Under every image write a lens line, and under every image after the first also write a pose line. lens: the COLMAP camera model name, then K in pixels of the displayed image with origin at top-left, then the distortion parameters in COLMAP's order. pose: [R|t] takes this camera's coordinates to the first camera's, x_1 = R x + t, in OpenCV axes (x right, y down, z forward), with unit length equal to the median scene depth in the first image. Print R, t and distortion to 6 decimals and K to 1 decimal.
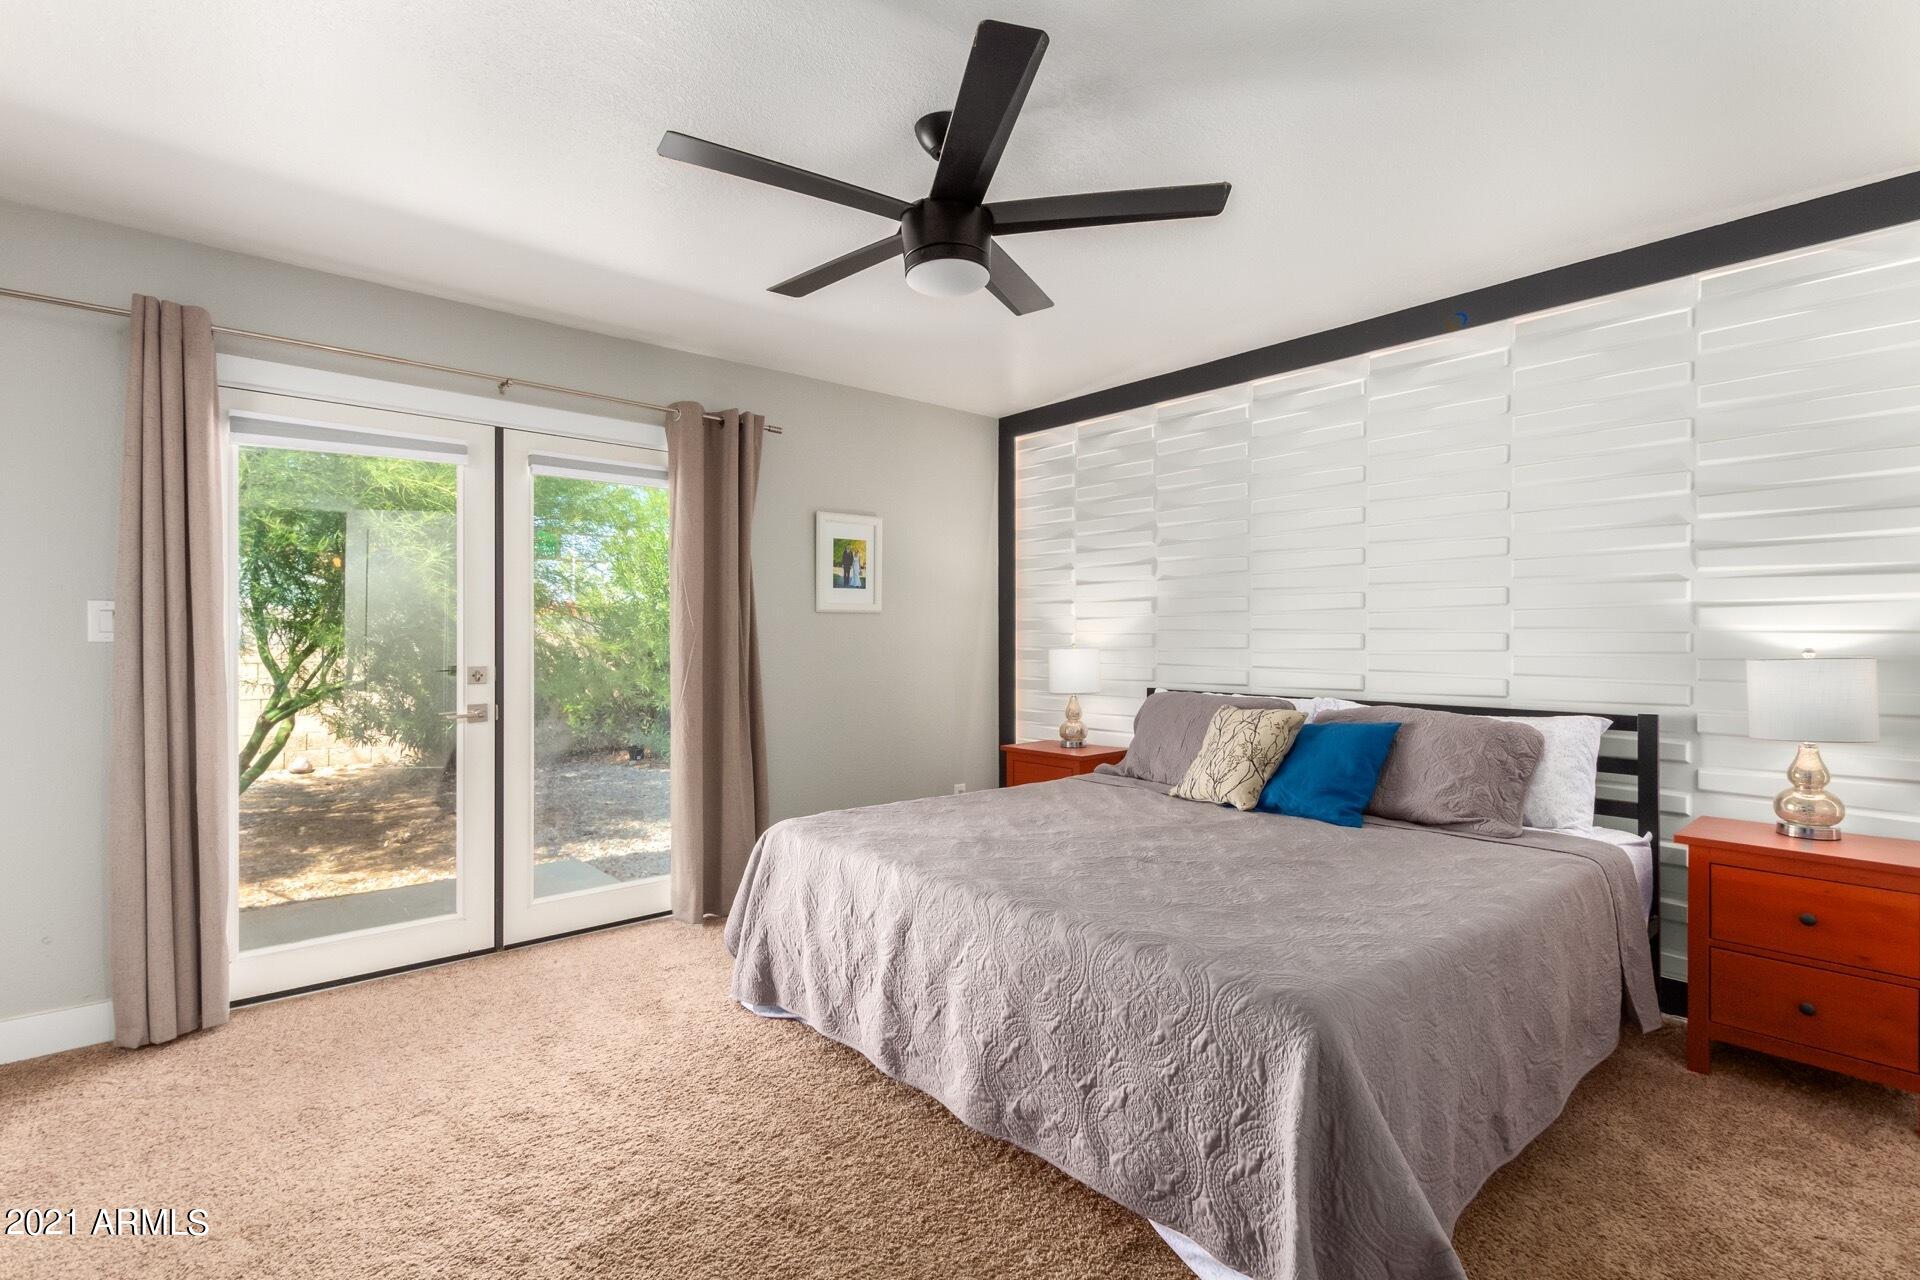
lens RADIAL K [[902.1, 0, 968.9], [0, 902.1, 643.2], [0, 0, 1]] dist [0.005383, 0.000412]
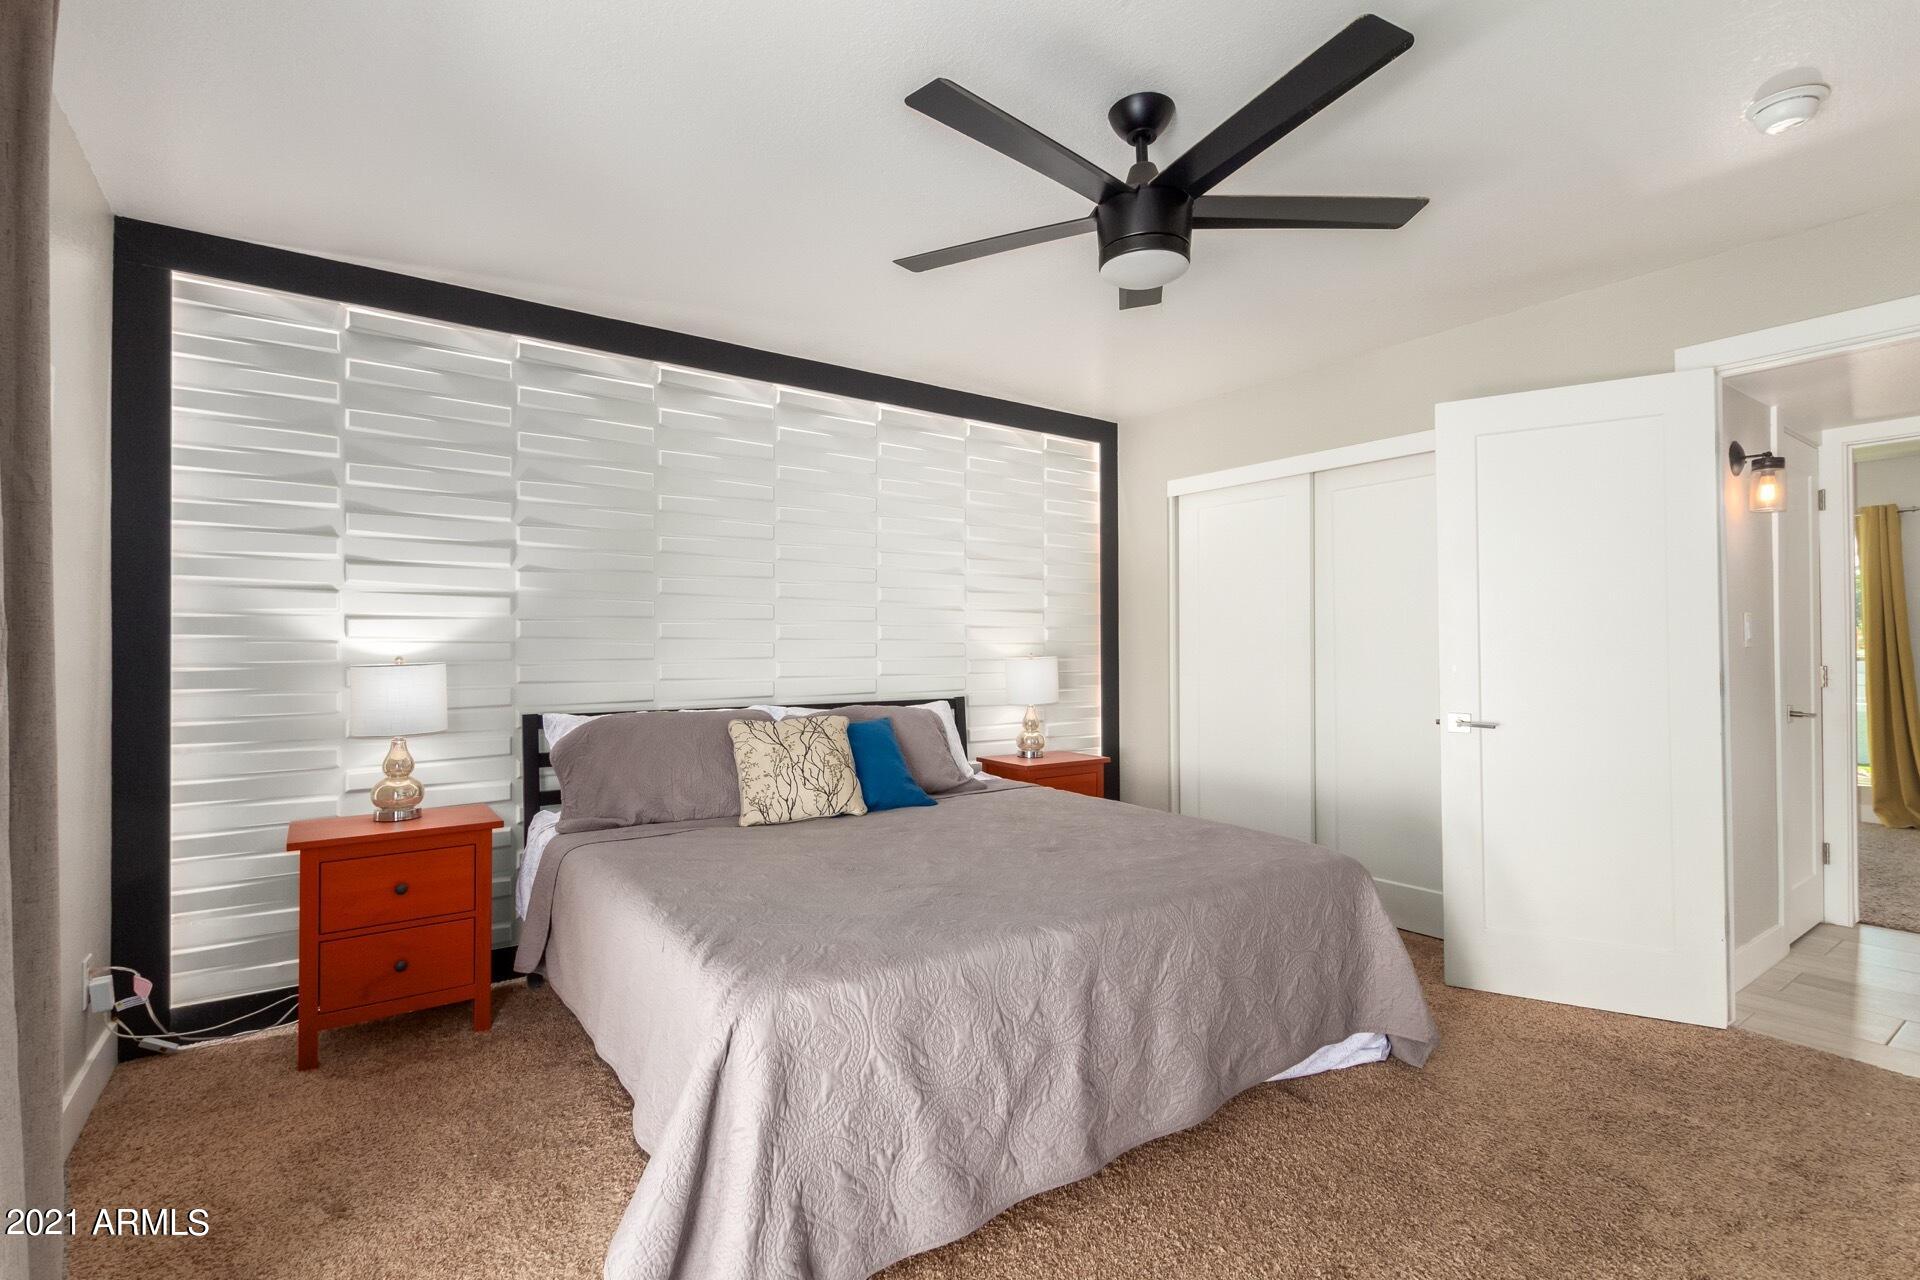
lens RADIAL K [[902.1, 0, 967.4], [0, 902.1, 636.9], [0, 0, 1]] dist [0.005383, 0.000412]
pose [[0.083190, 0.009417, 0.996489, -0.666210], [0.006747, 0.999927, -0.010013, -0.006191], [-0.996511, 0.007556, 0.083121, 0.742663]]
